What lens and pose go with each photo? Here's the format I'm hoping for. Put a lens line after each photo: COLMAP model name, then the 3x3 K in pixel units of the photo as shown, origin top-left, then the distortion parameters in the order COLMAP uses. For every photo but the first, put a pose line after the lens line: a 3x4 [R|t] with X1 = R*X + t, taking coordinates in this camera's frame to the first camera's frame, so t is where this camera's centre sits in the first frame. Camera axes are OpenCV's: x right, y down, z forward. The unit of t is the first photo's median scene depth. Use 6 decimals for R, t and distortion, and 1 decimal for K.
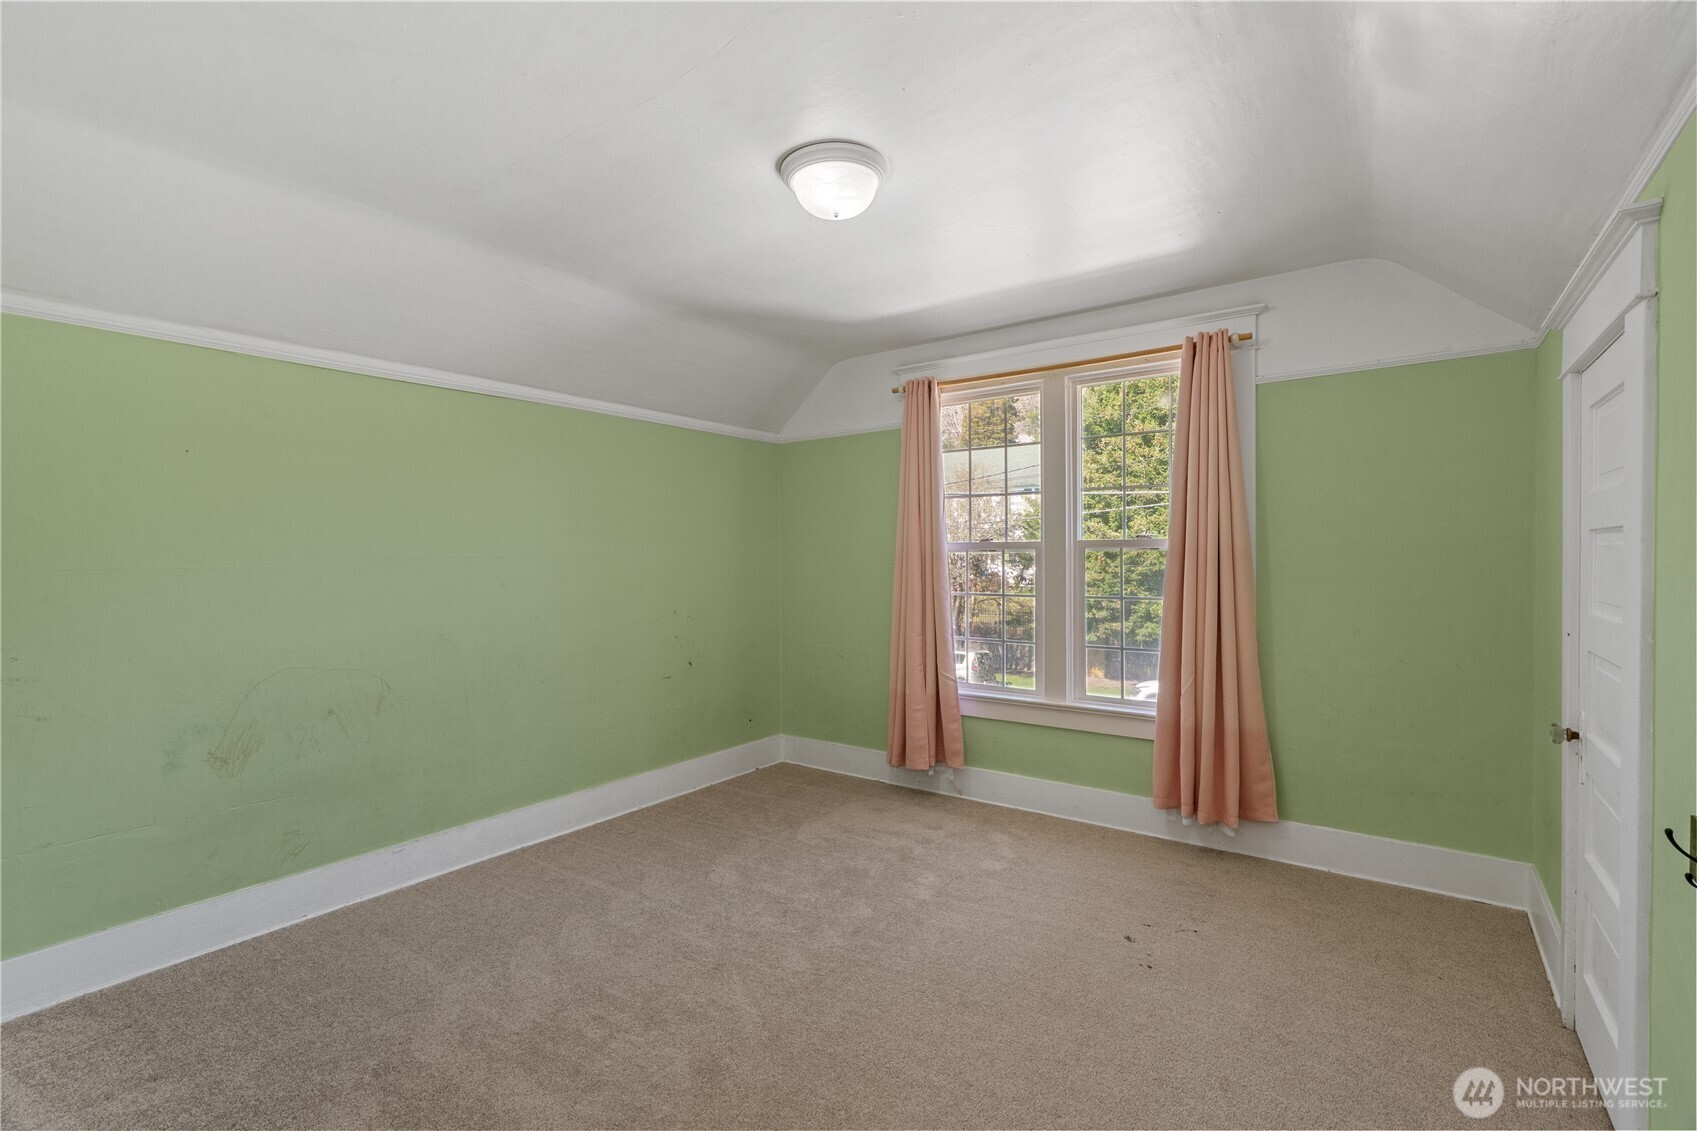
lens RADIAL K [[773.3, 0, 848.1], [0, 773.3, 563.5], [0, 0, 1]] dist [-0.011258, 0.004346]
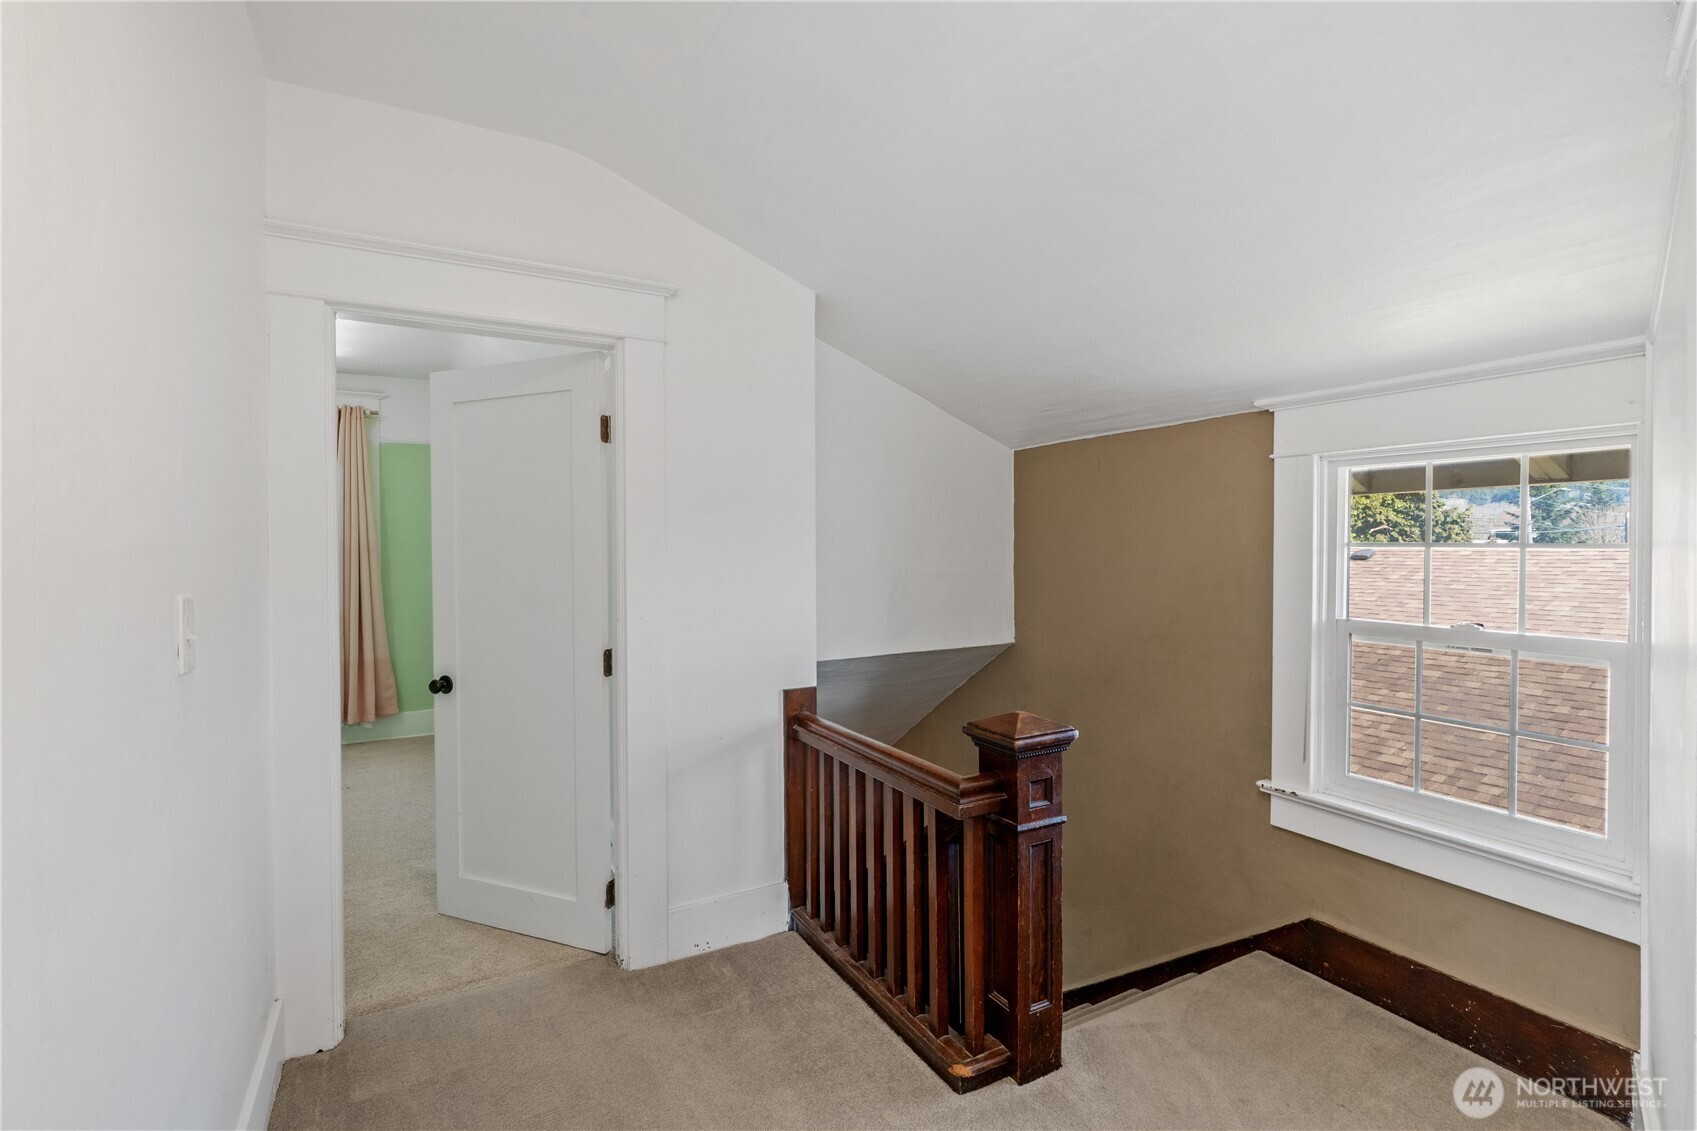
lens RADIAL K [[773.3, 0, 844.6], [0, 773.3, 562.1], [0, 0, 1]] dist [-0.011258, 0.004346]
pose [[0.407683, -0.015698, 0.912989, -0.505688], [0.015217, 0.999830, 0.010397, 0.012660], [-0.912997, 0.009654, 0.407852, -0.495635]]
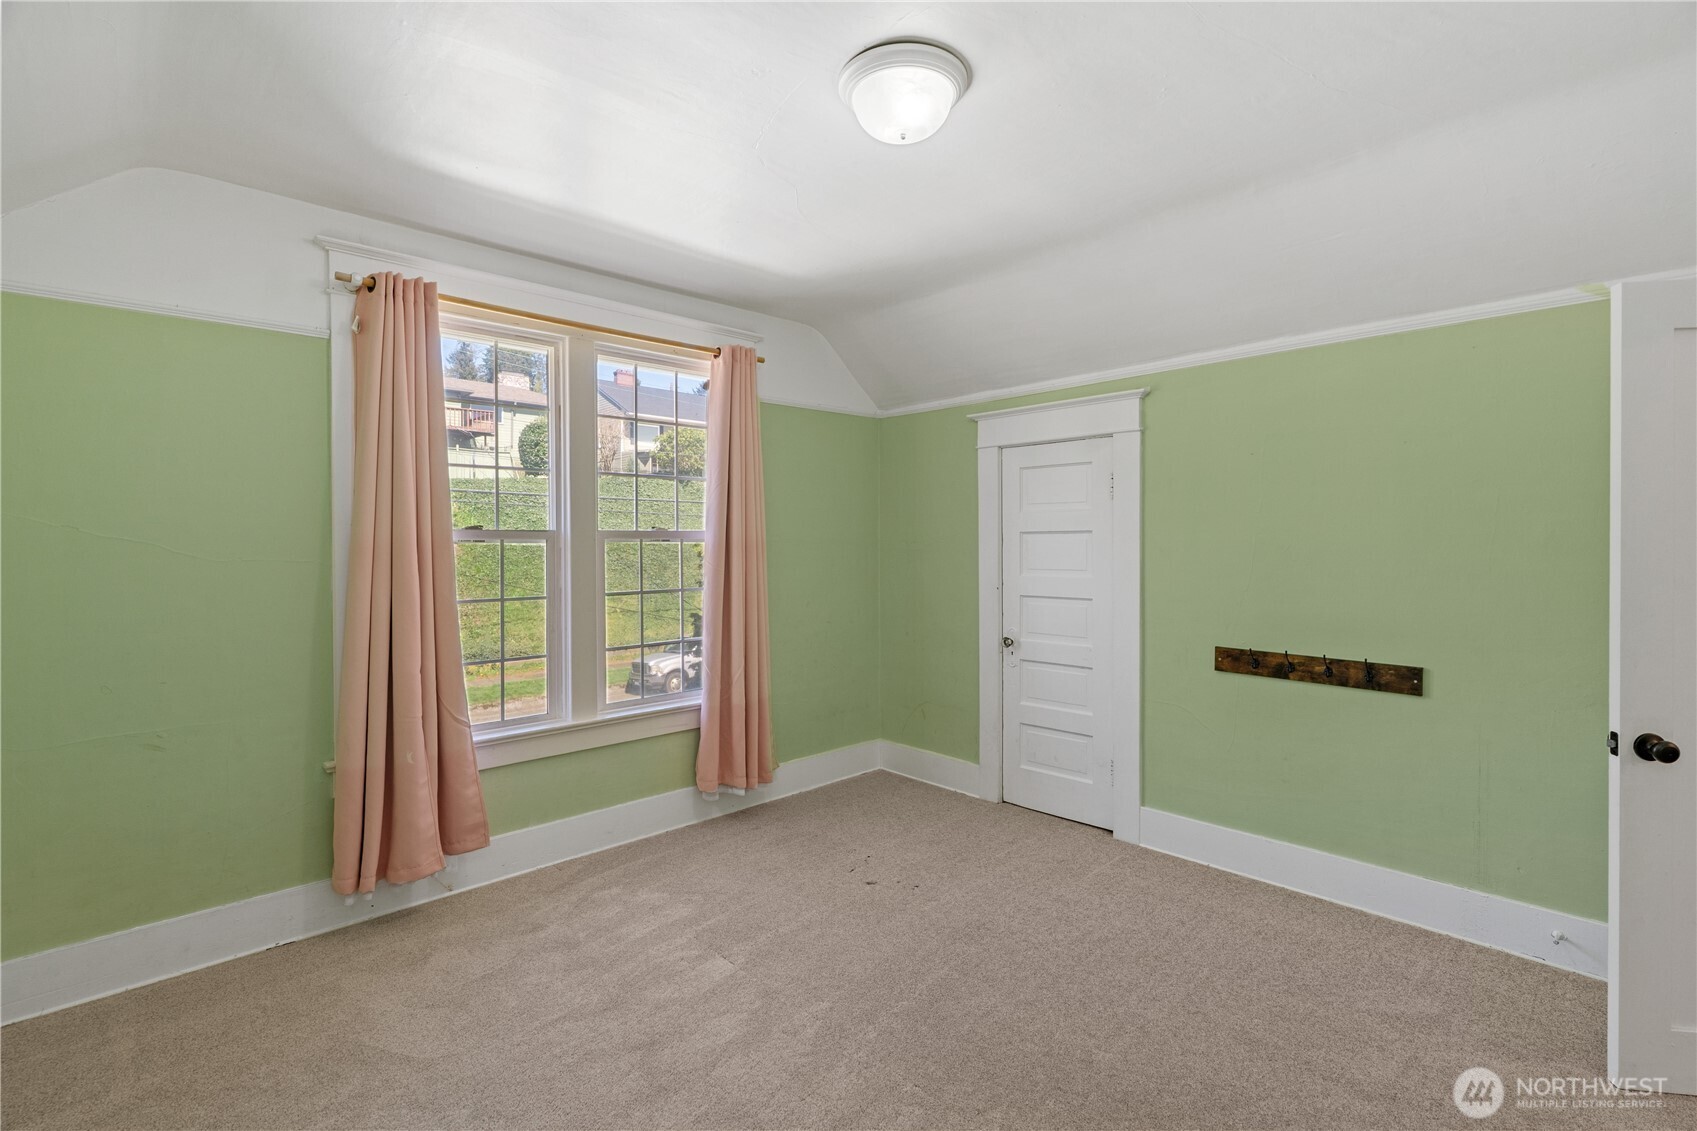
lens RADIAL K [[773.3, 0, 854.7], [0, 773.3, 553.0], [0, 0, 1]] dist [-0.011258, 0.004346]
pose [[0.173382, -0.005220, 0.984841, -0.572655], [0.017526, 0.999844, 0.002214, -0.001574], [-0.984699, 0.016876, 0.173447, 0.618782]]
